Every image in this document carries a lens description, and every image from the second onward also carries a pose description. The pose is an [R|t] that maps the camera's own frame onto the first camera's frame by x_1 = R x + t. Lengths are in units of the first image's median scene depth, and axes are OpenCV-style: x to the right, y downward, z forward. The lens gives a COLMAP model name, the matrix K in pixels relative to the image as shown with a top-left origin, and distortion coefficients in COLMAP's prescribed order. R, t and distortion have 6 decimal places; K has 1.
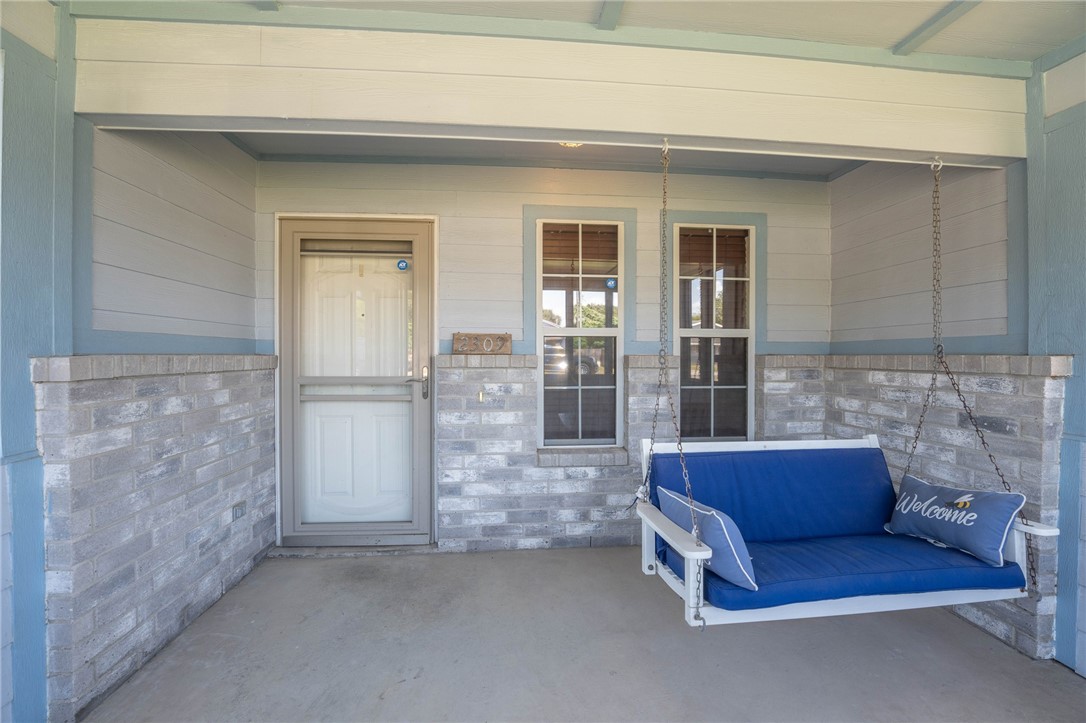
lens RADIAL K [[447.8, 0, 540.7], [0, 447.8, 355.3], [0, 0, 1]] dist [-0.020944, 0.001825]
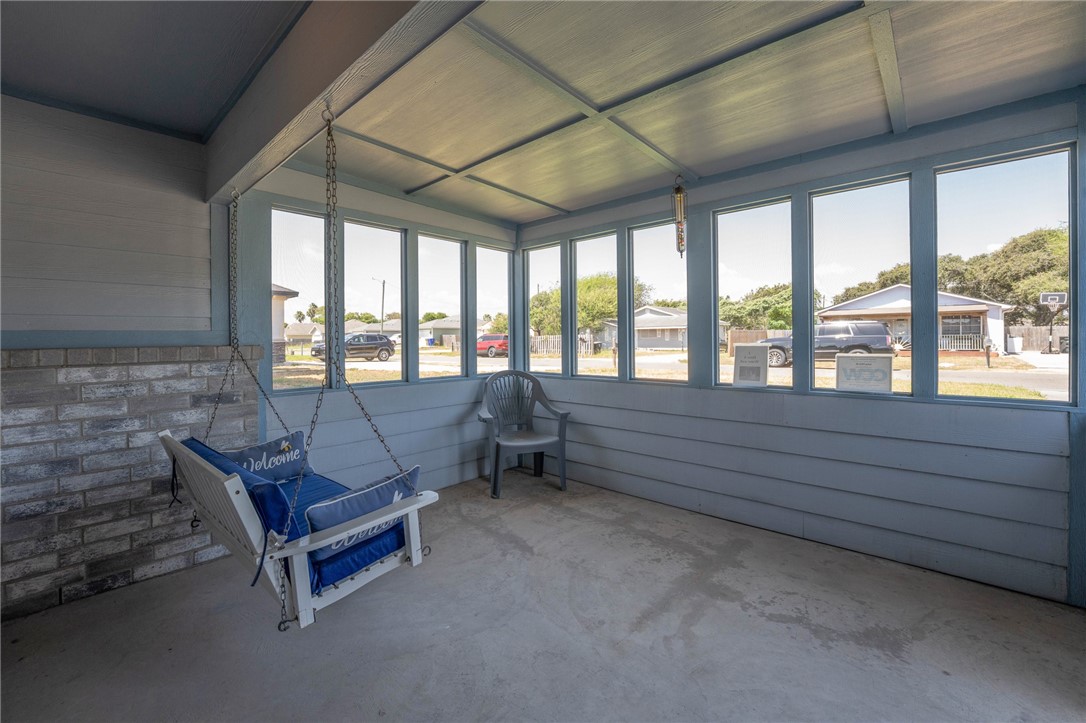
lens RADIAL K [[447.8, 0, 542.2], [0, 447.8, 340.1], [0, 0, 1]] dist [-0.020944, 0.001825]
pose [[-0.679338, 0.001627, 0.733824, -0.497712], [0.010176, 0.999922, 0.007203, -0.015202], [-0.733755, 0.012360, -0.679302, 0.979879]]
